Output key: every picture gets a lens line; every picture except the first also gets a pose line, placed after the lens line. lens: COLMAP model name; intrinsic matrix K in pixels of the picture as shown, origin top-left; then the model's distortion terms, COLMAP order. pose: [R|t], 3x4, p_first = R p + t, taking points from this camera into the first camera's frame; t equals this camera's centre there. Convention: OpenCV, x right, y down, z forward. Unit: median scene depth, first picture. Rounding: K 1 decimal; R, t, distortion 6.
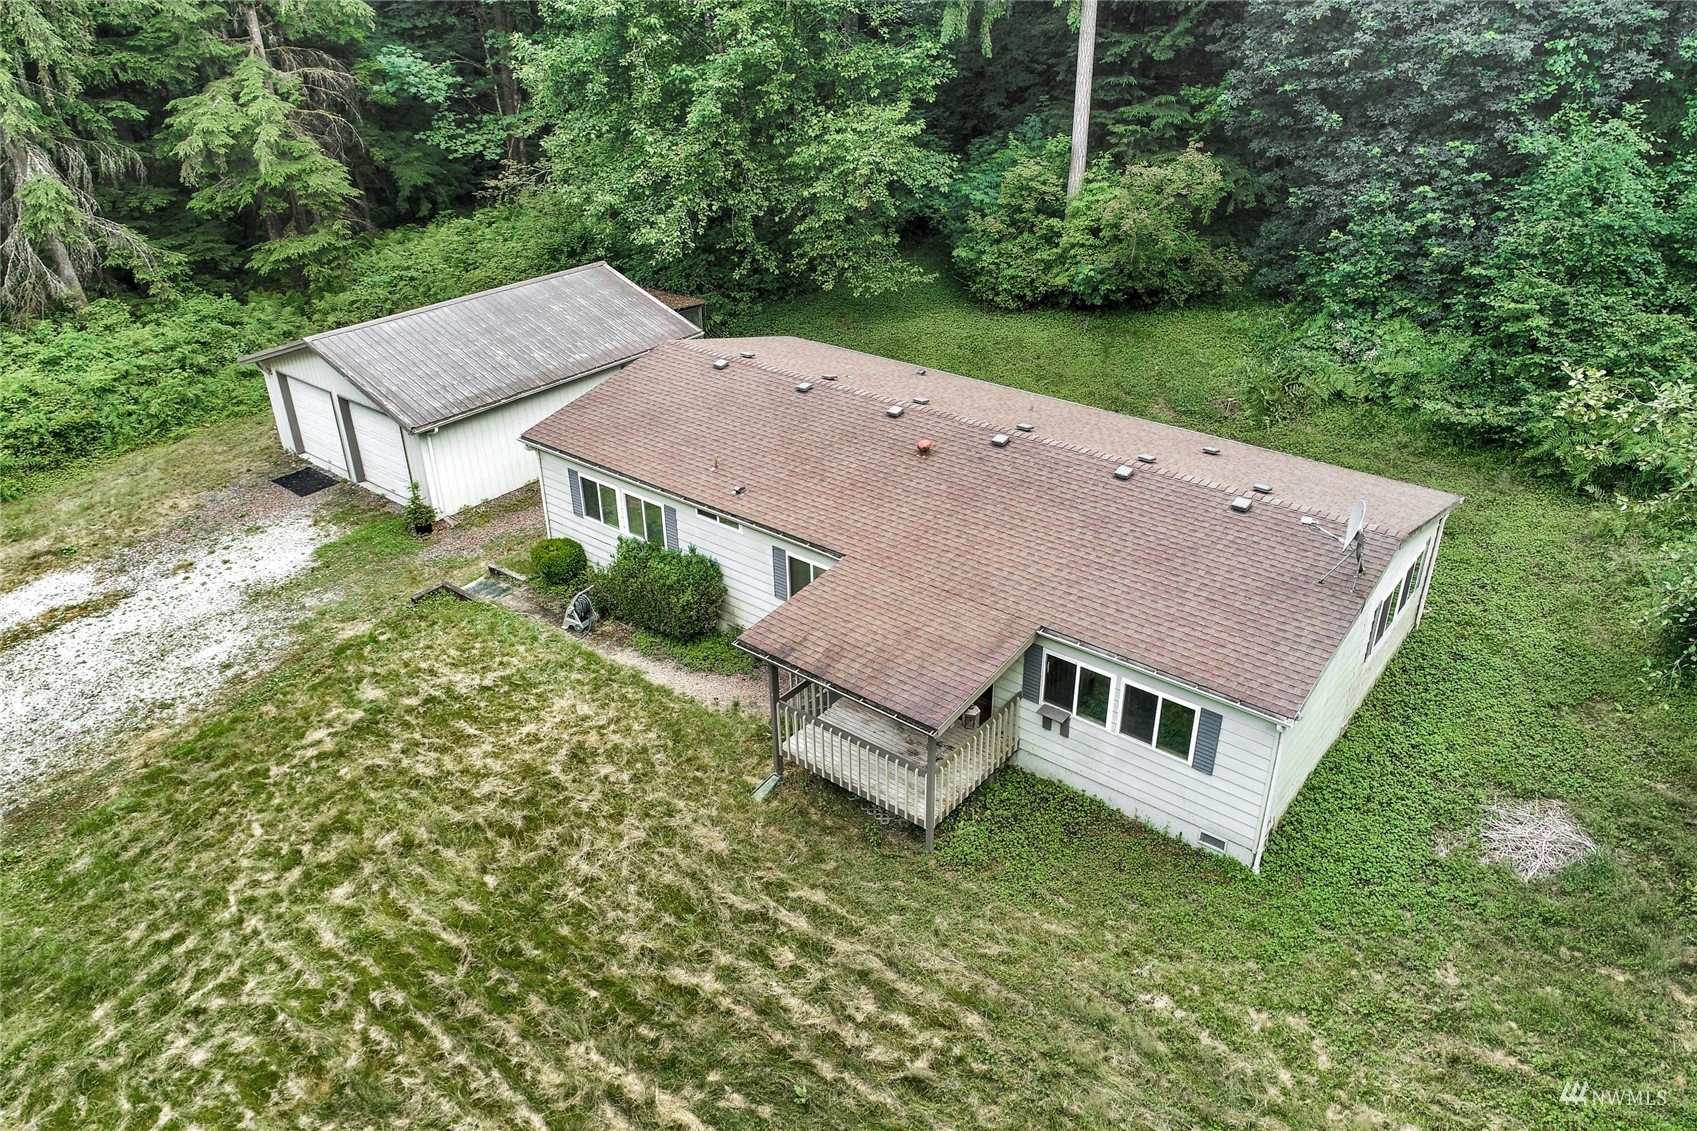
lens RADIAL K [[1223.6, 0, 850.9], [0, 1223.6, 500.1], [0, 0, 1]] dist [0.001009, 0.007460]
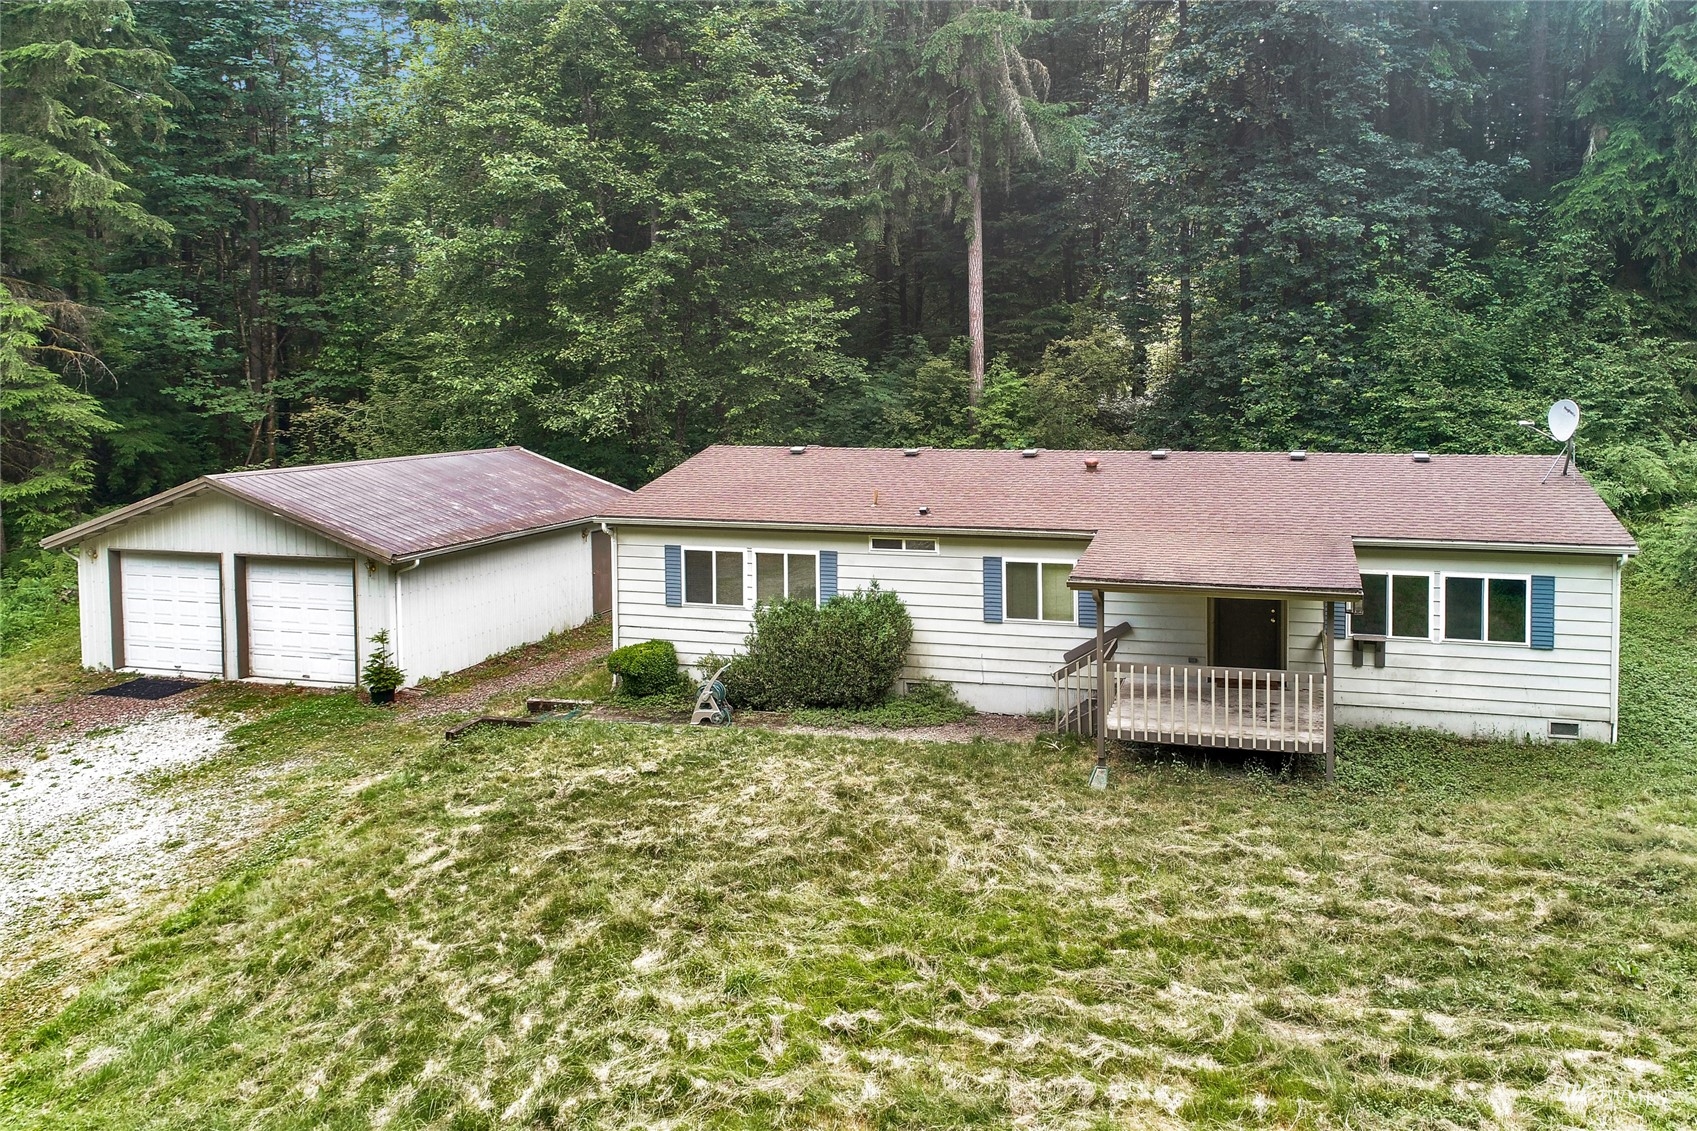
lens RADIAL K [[1223.6, 0, 964.4], [0, 1223.6, 402.0], [0, 0, 1]] dist [0.001009, 0.007460]
pose [[0.909502, 0.007438, 0.415632, -0.421131], [0.167525, 0.908497, -0.382843, 0.256882], [-0.380448, 0.417825, 0.825034, 0.202934]]
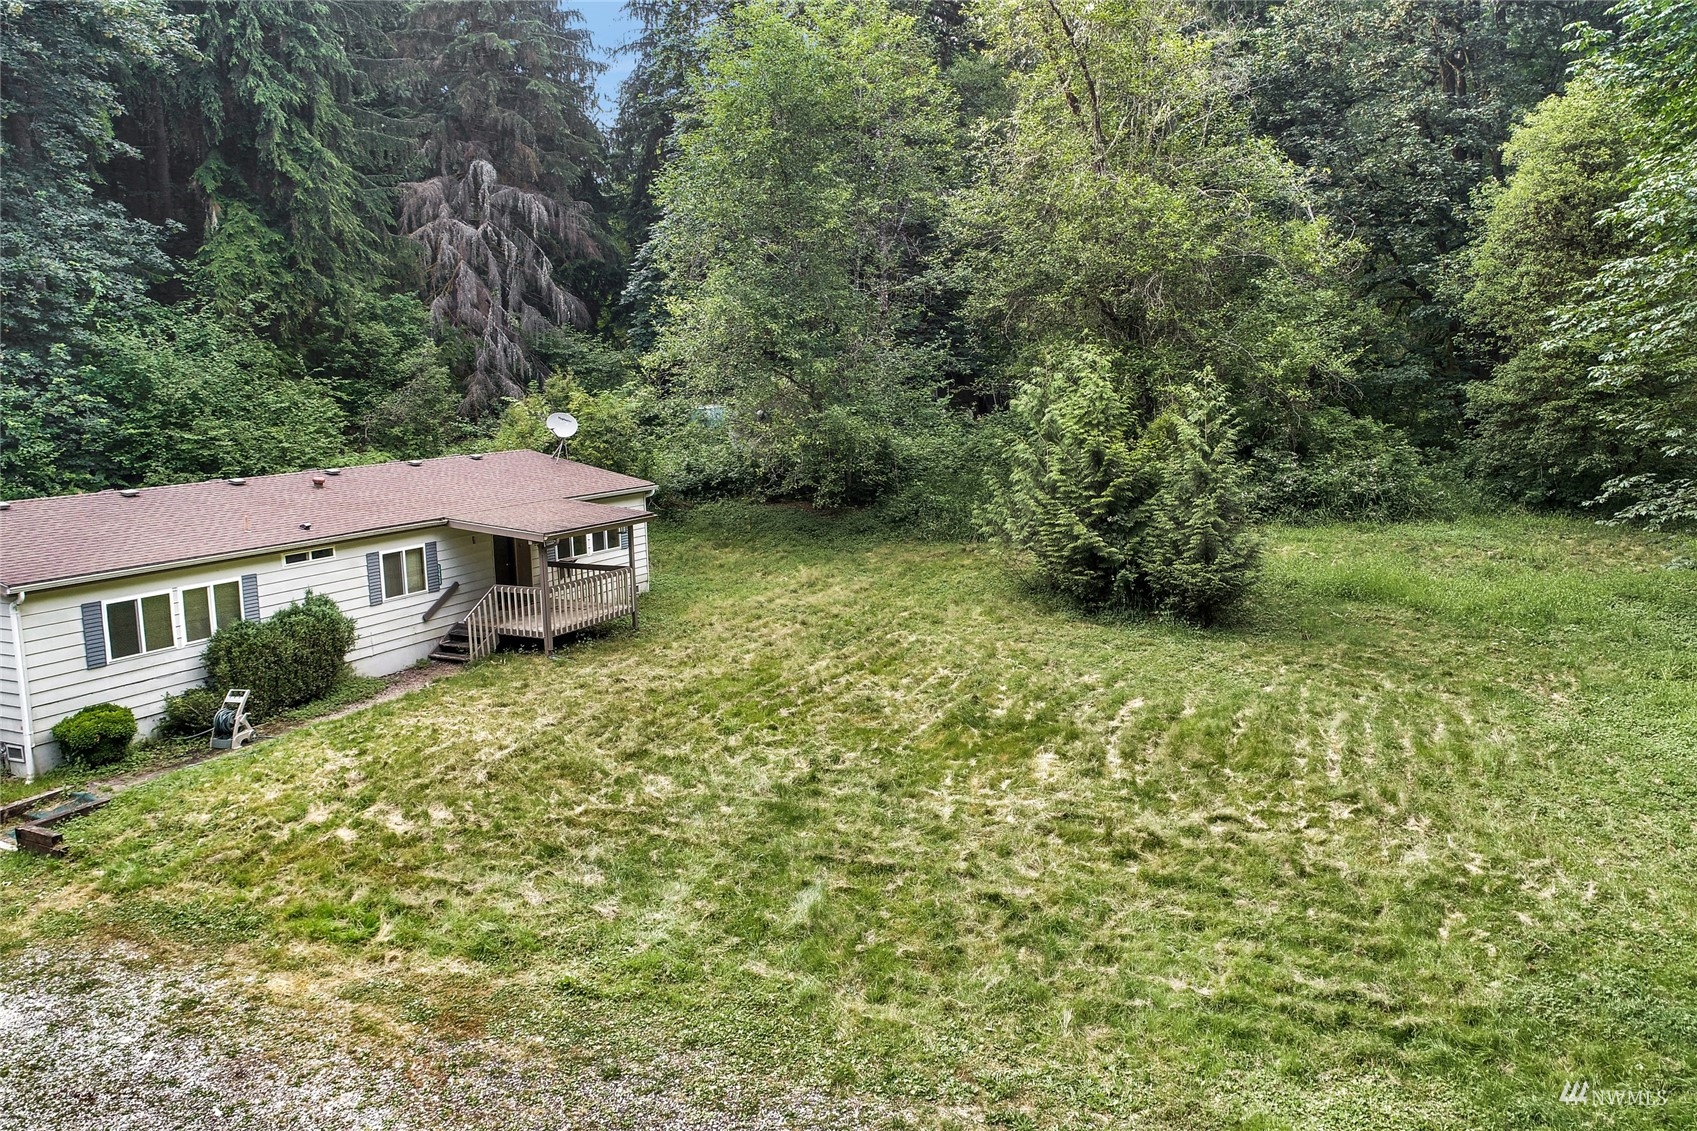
lens RADIAL K [[1223.6, 0, 842.0], [0, 1223.6, 566.4], [0, 0, 1]] dist [0.001009, 0.007460]
pose [[-0.196108, -0.121207, 0.973062, -1.149662], [0.466408, 0.861362, 0.201292, 0.022917], [-0.862557, 0.493319, -0.112388, 0.707529]]
